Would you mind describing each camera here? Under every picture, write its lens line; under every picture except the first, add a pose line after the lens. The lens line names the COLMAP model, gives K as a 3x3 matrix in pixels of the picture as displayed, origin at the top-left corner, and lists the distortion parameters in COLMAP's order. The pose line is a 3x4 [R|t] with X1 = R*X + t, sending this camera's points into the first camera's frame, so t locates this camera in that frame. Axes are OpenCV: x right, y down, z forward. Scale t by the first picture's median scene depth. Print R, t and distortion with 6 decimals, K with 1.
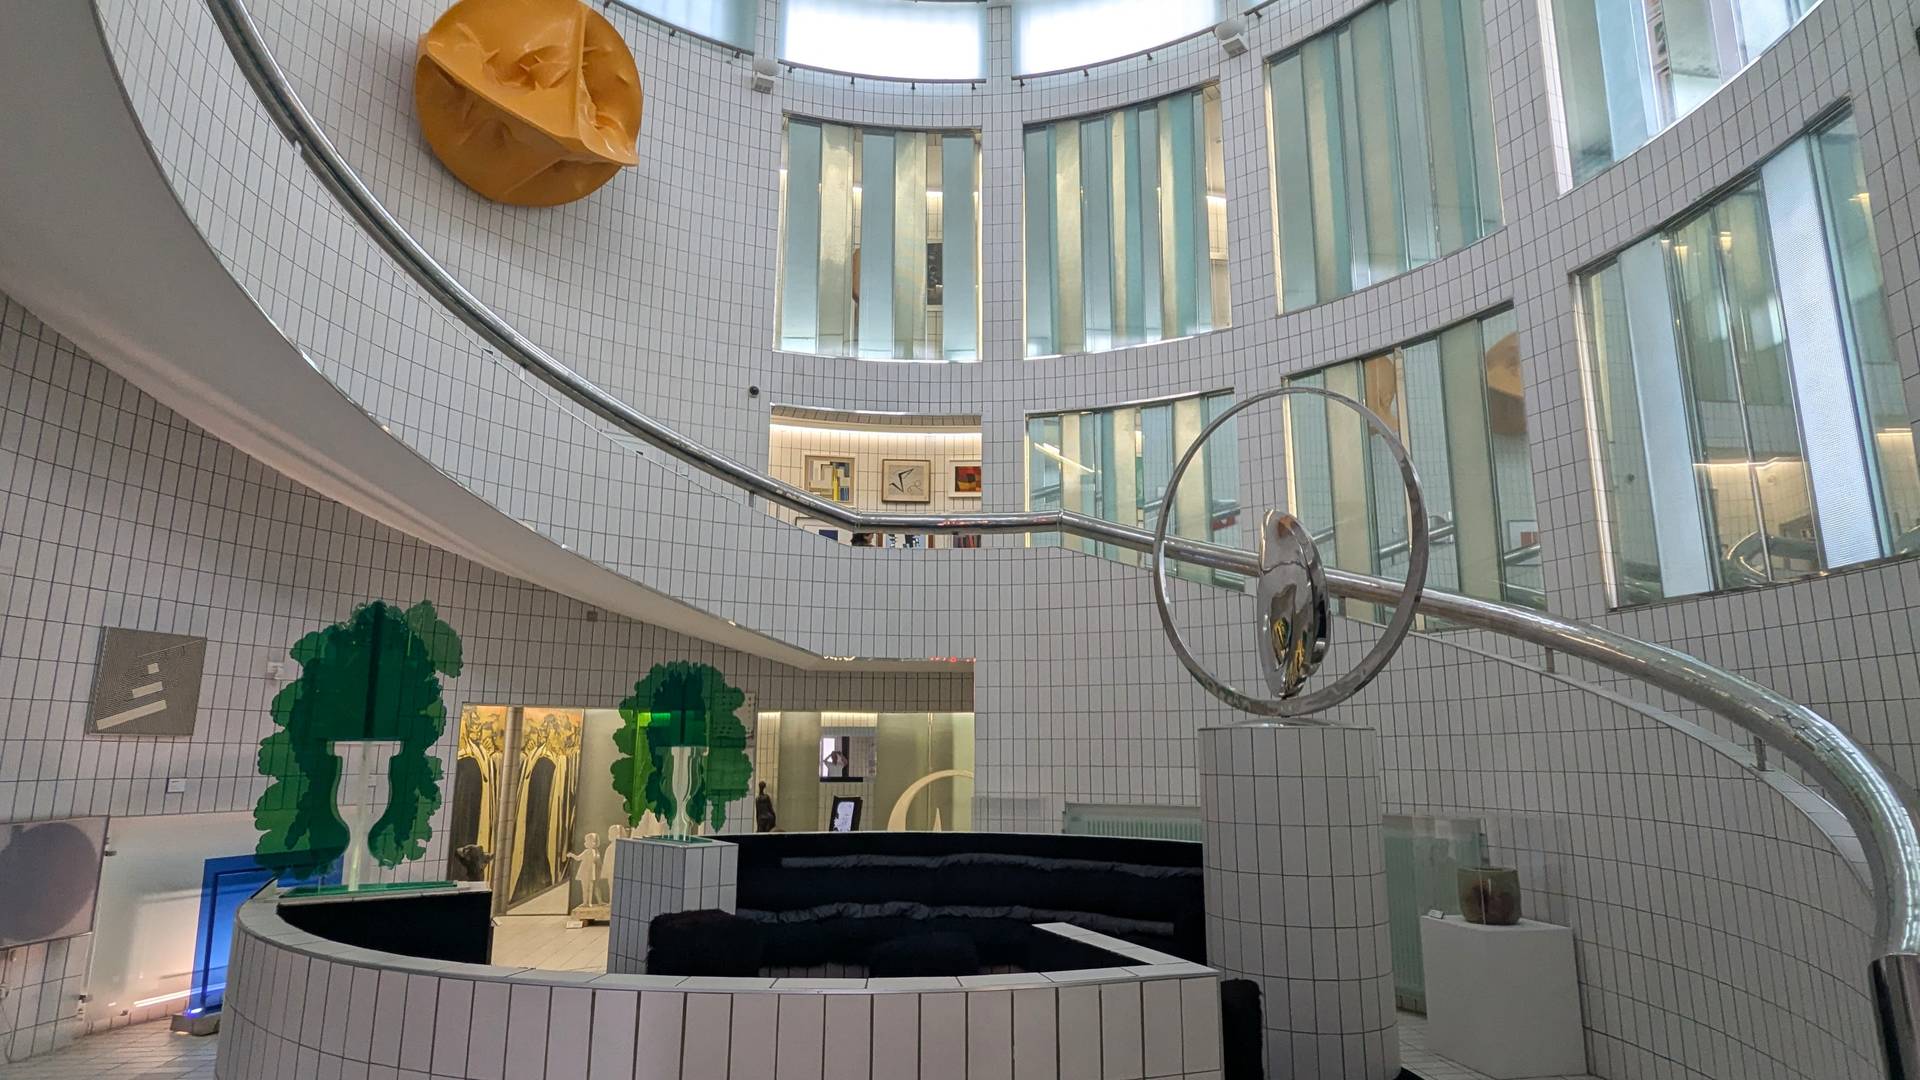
lens RADIAL K [[1039.3, 0, 957.2], [0, 1039.3, 555.2], [0, 0, 1]] dist [0.001673, 0.001281]
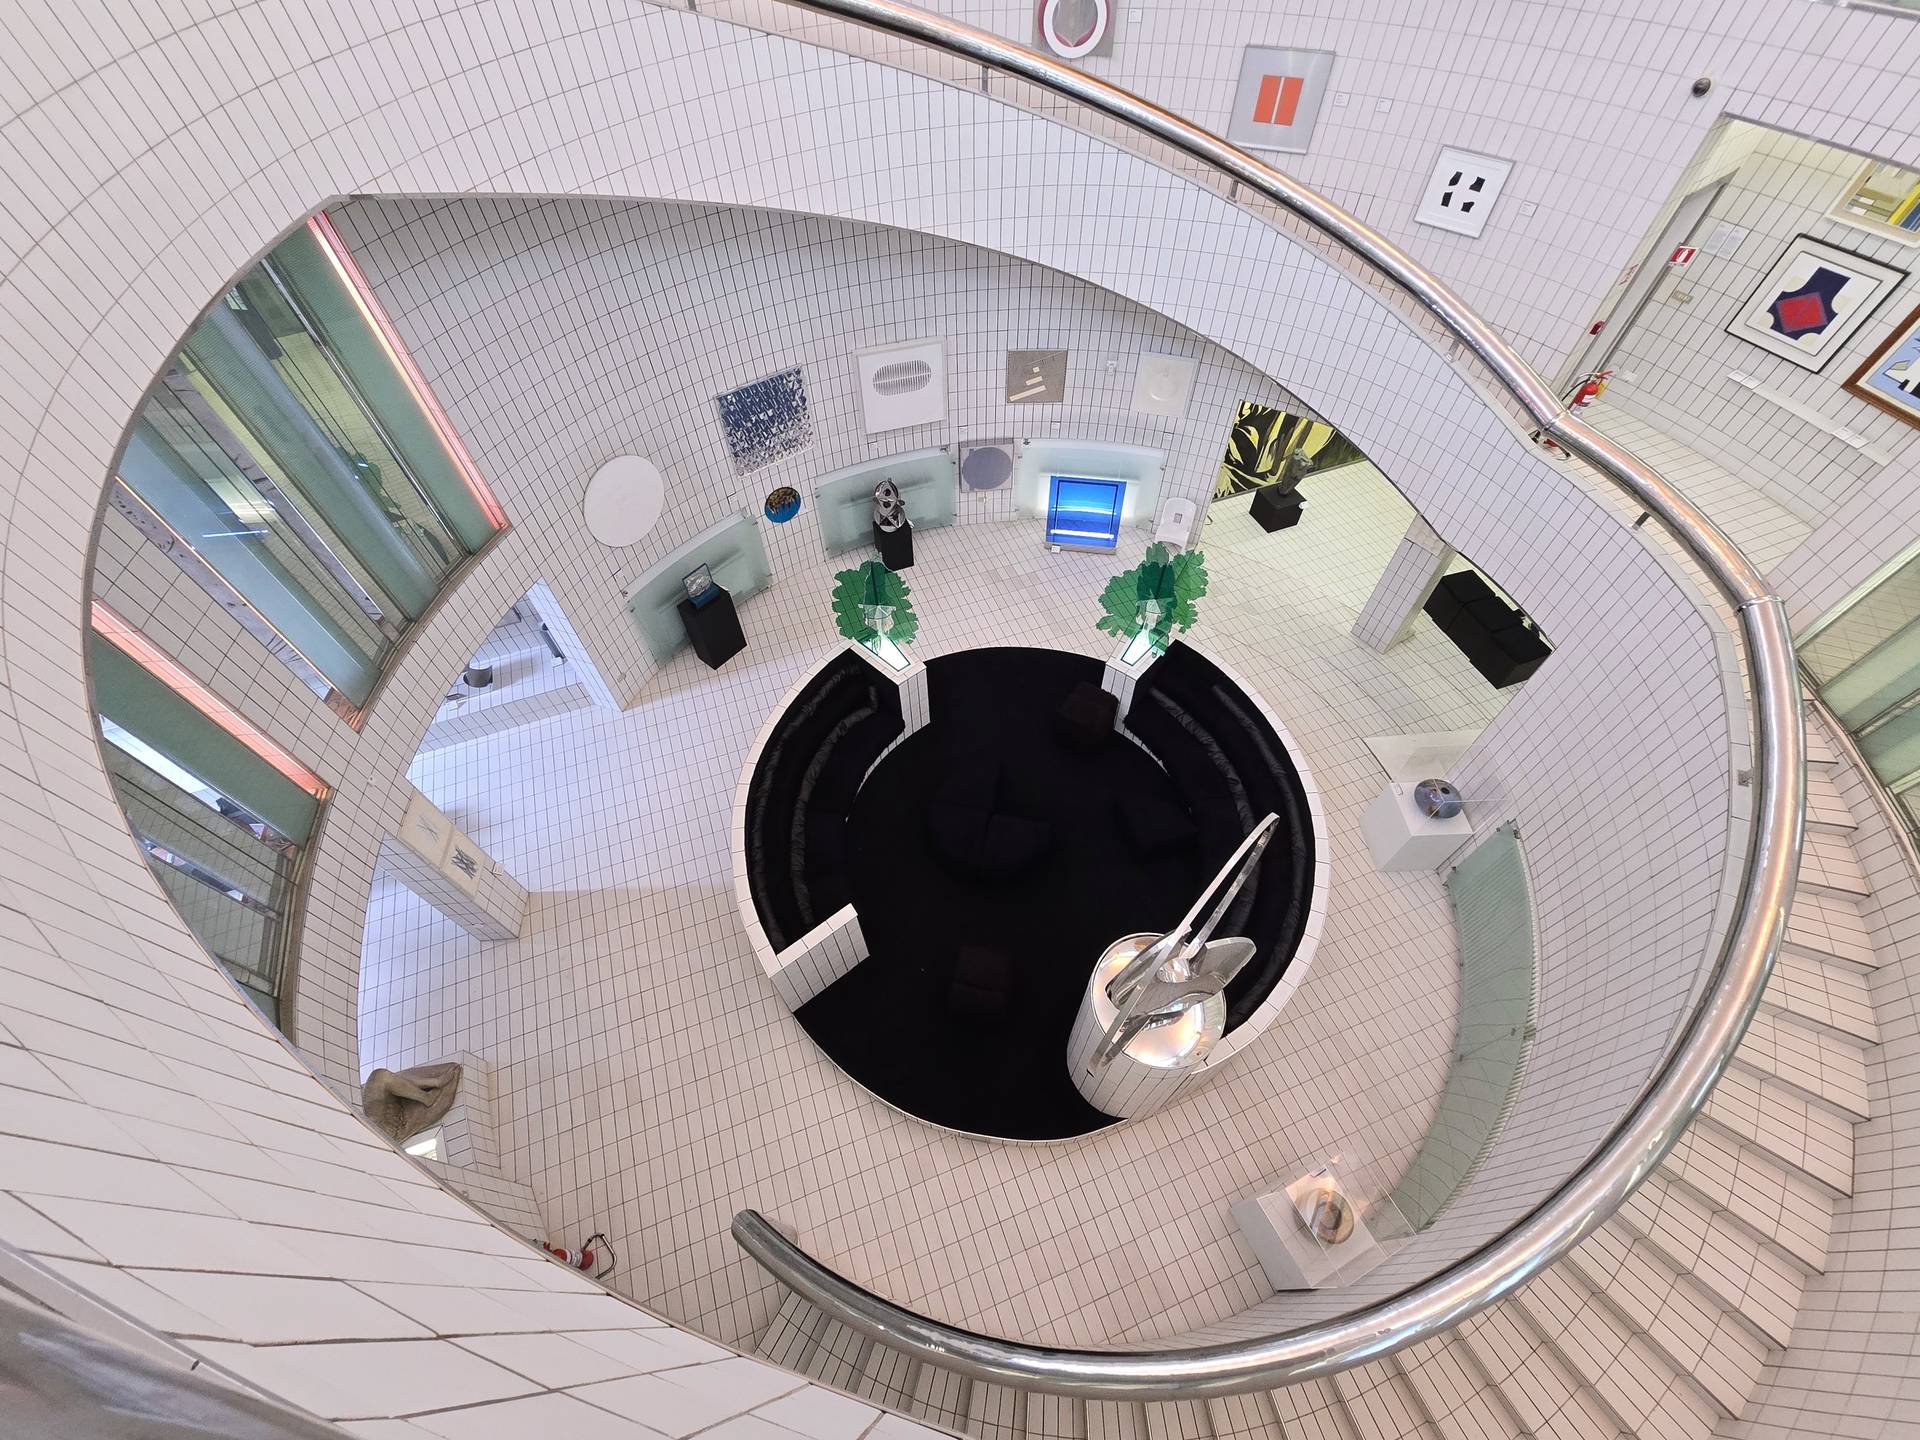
lens RADIAL K [[796.5, 0, 953.4], [0, 796.5, 711.4], [0, 0, 1]] dist [-0.000767, -0.000007]
pose [[0.253466, 0.767306, -0.589064, 0.449758], [0.201512, 0.553708, 0.807961, -0.708028], [0.946123, -0.323494, -0.014276, 0.706542]]
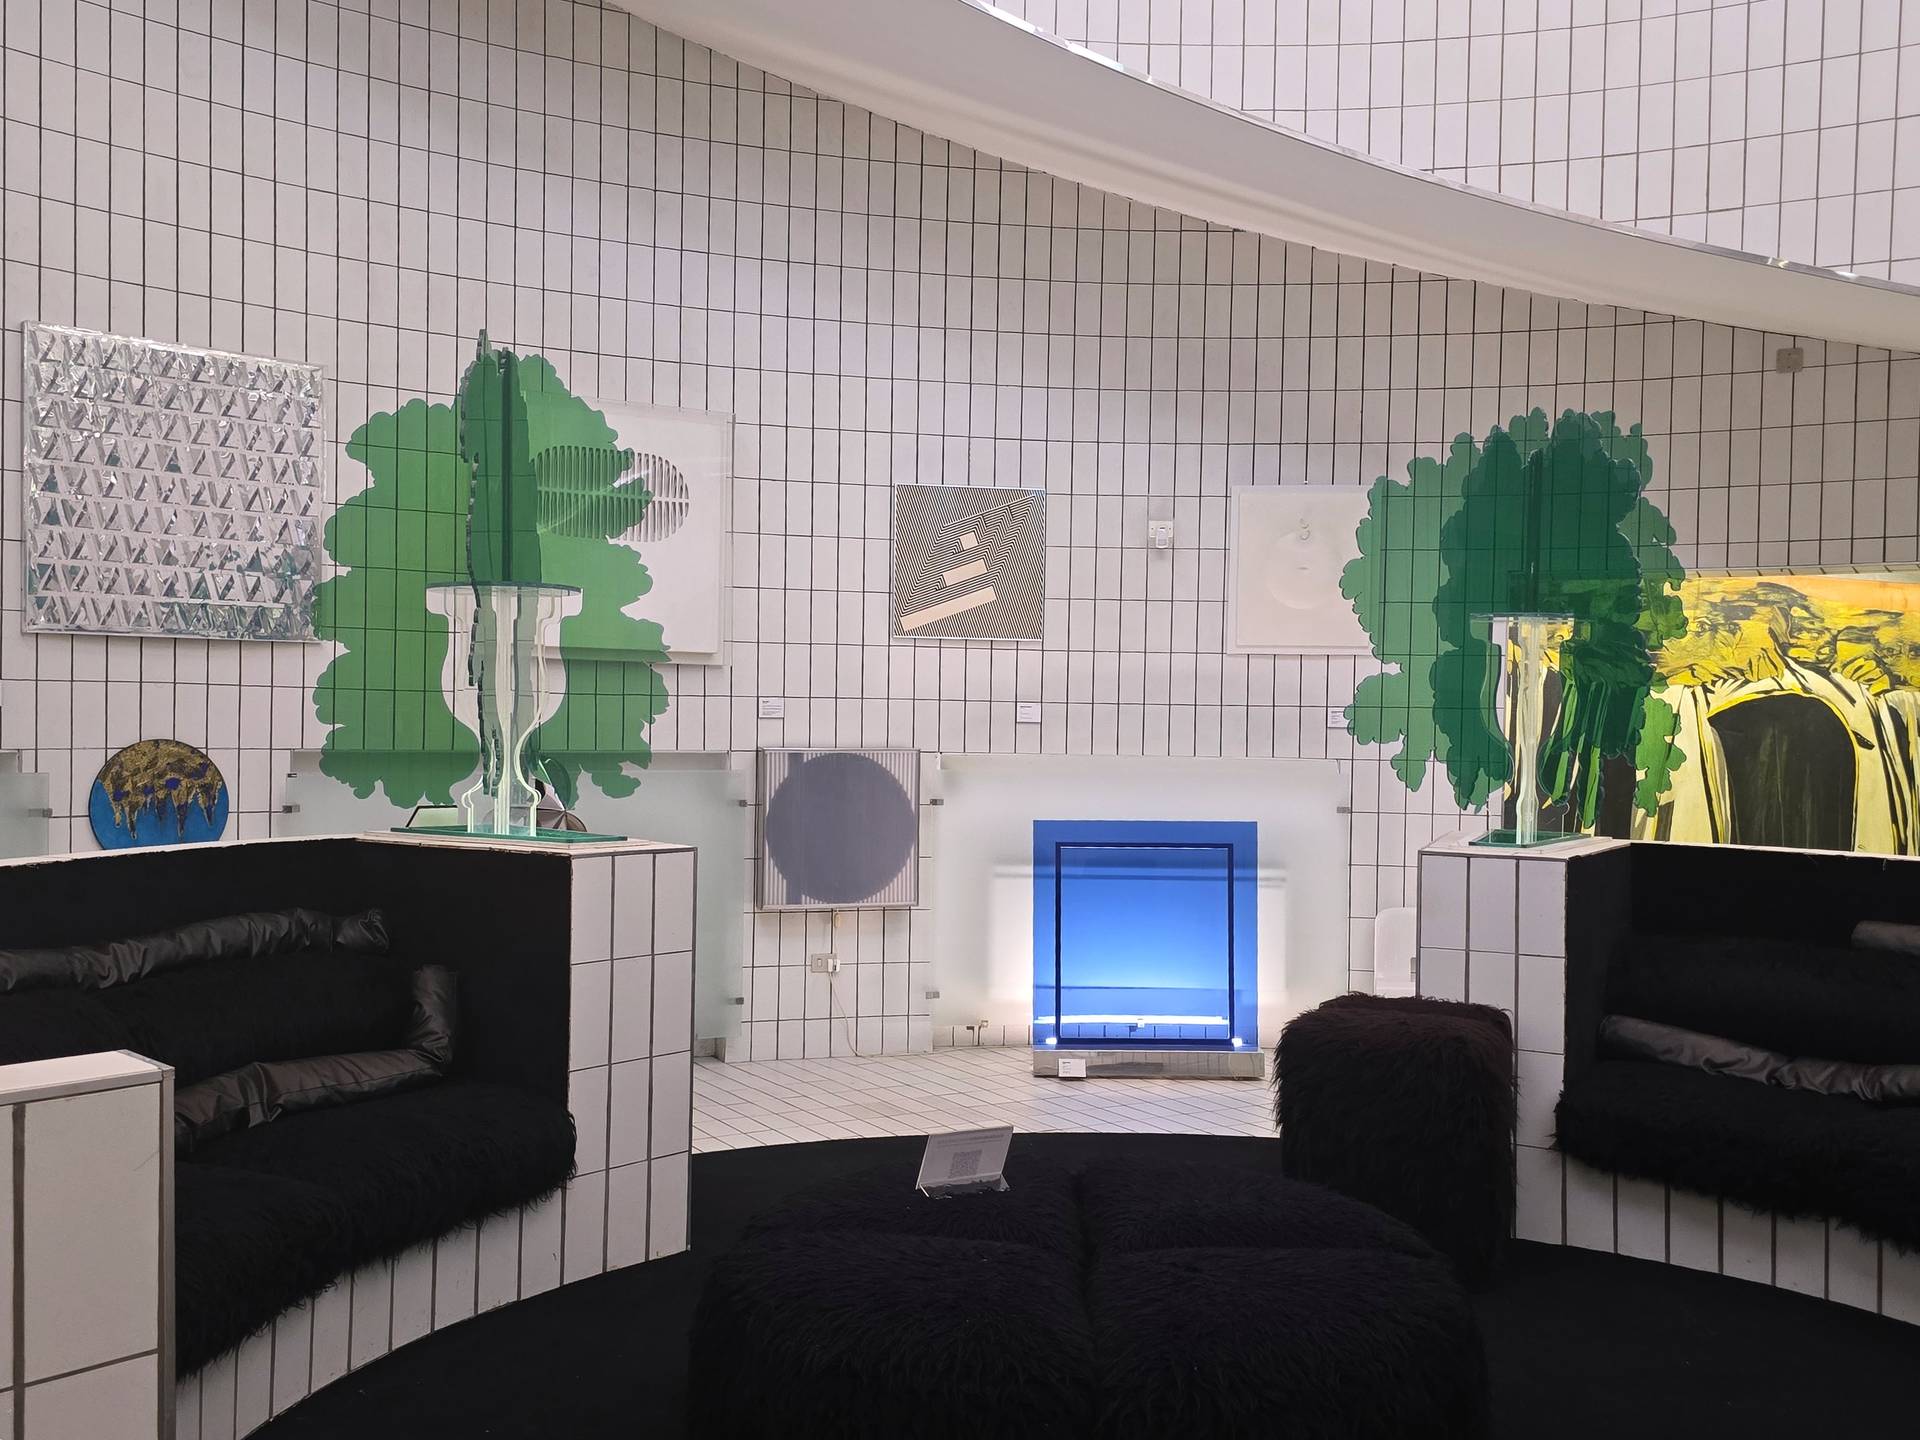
lens RADIAL K [[1817.6, 0, 964.8], [0, 1817.6, 725.6], [0, 0, 1]] dist [0.092292, 0.000000]
pose [[0.413860, 0.007168, -0.910312, 0.302480], [0.157241, 0.984376, 0.079238, 0.134671], [0.896658, -0.175932, 0.406267, 0.506429]]
